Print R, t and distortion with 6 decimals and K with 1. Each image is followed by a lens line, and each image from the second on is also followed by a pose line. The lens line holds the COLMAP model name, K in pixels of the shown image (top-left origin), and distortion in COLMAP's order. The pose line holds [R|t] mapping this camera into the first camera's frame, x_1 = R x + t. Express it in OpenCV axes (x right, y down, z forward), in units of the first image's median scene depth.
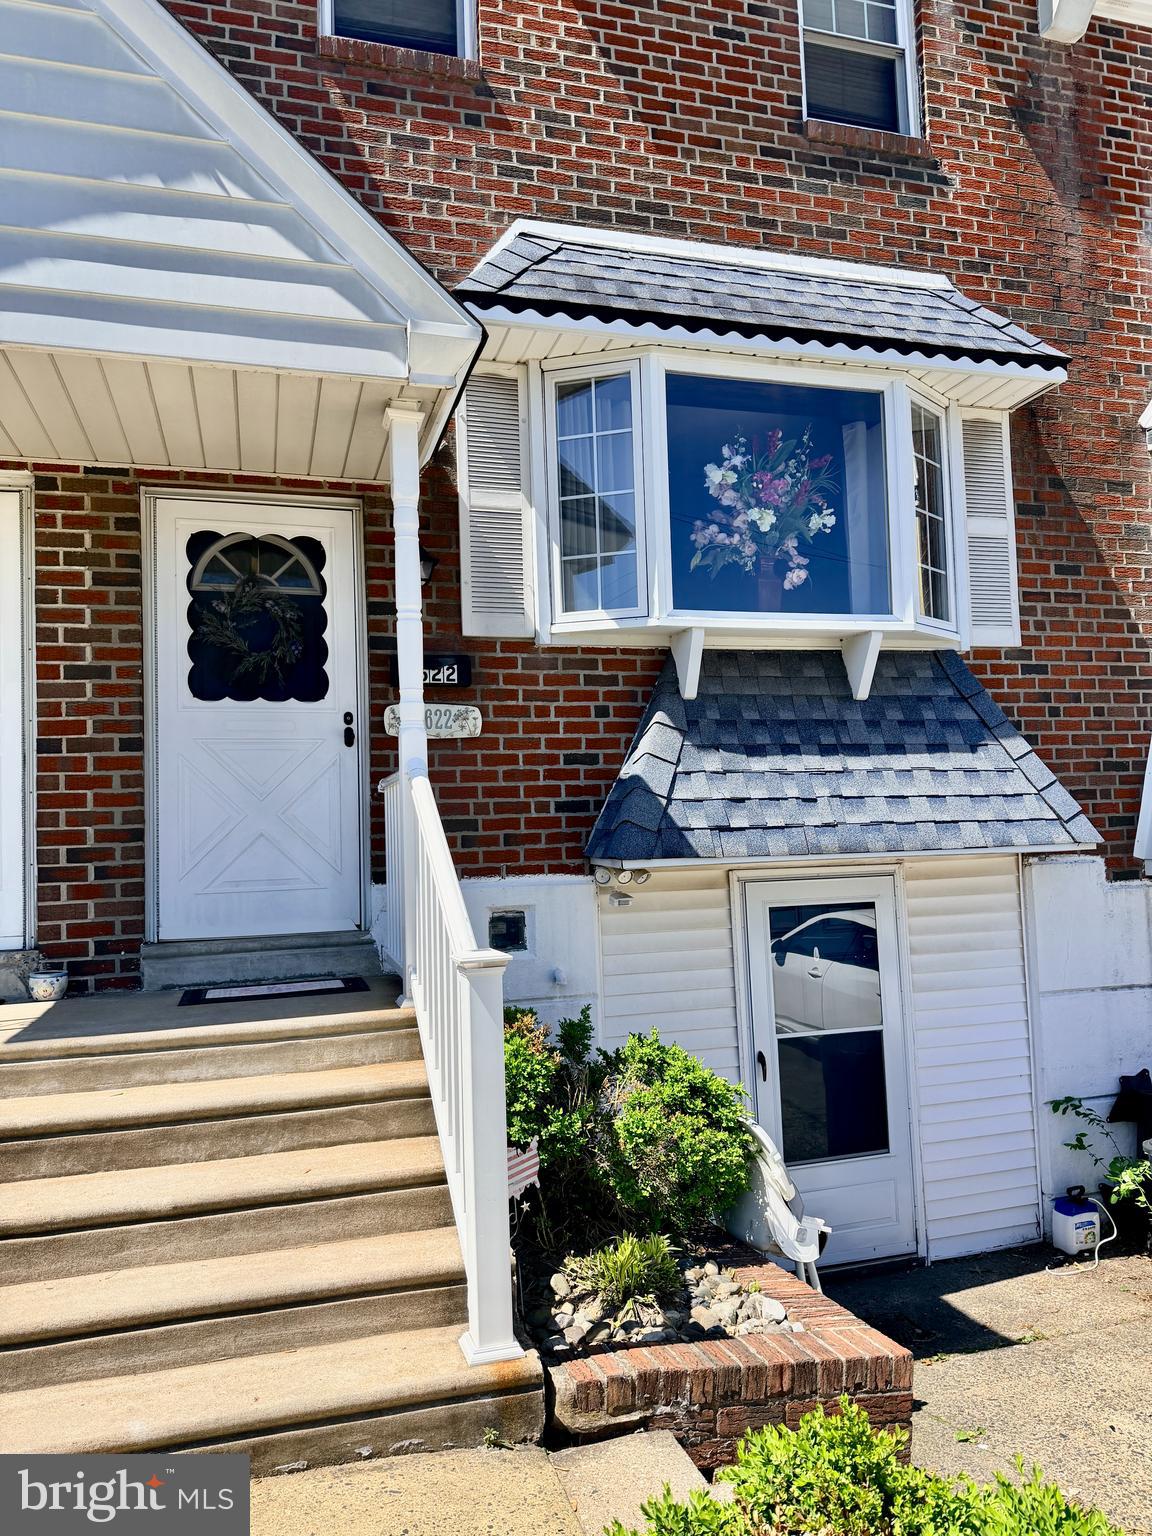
lens RADIAL K [[1081.2, 0, 587.7], [0, 1081.2, 770.5], [0, 0, 1]] dist [0.000419, -0.010290]
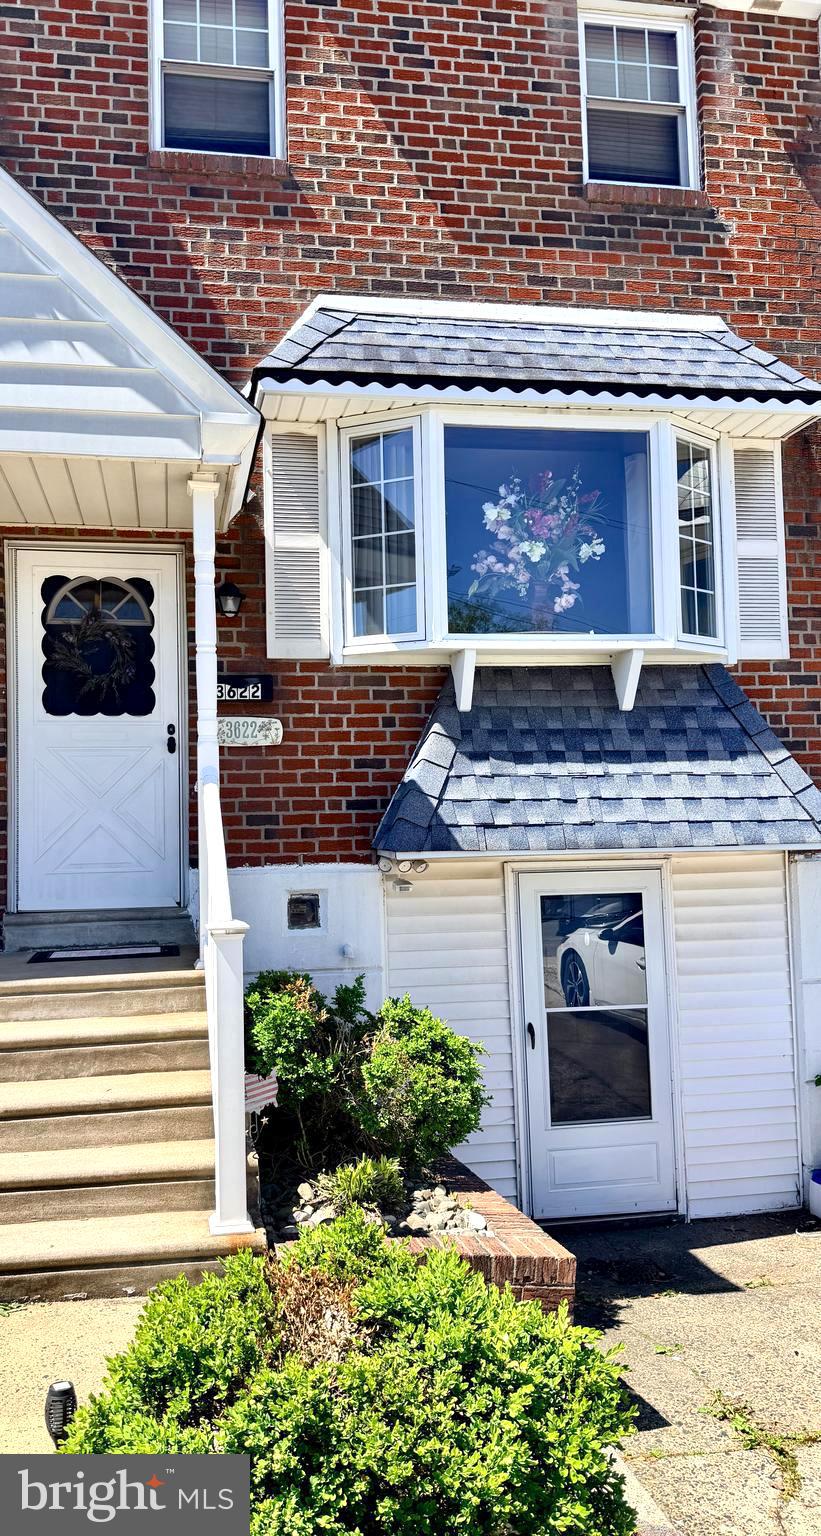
lens RADIAL K [[1170.6, 0, 397.4], [0, 1170.6, 763.9], [0, 0, 1]] dist [0.012572, -0.031701]
pose [[0.990803, 0.005082, -0.135213, 0.195110], [-0.003629, 0.999933, 0.010990, -0.024676], [0.135260, -0.010398, 0.990756, -0.240359]]
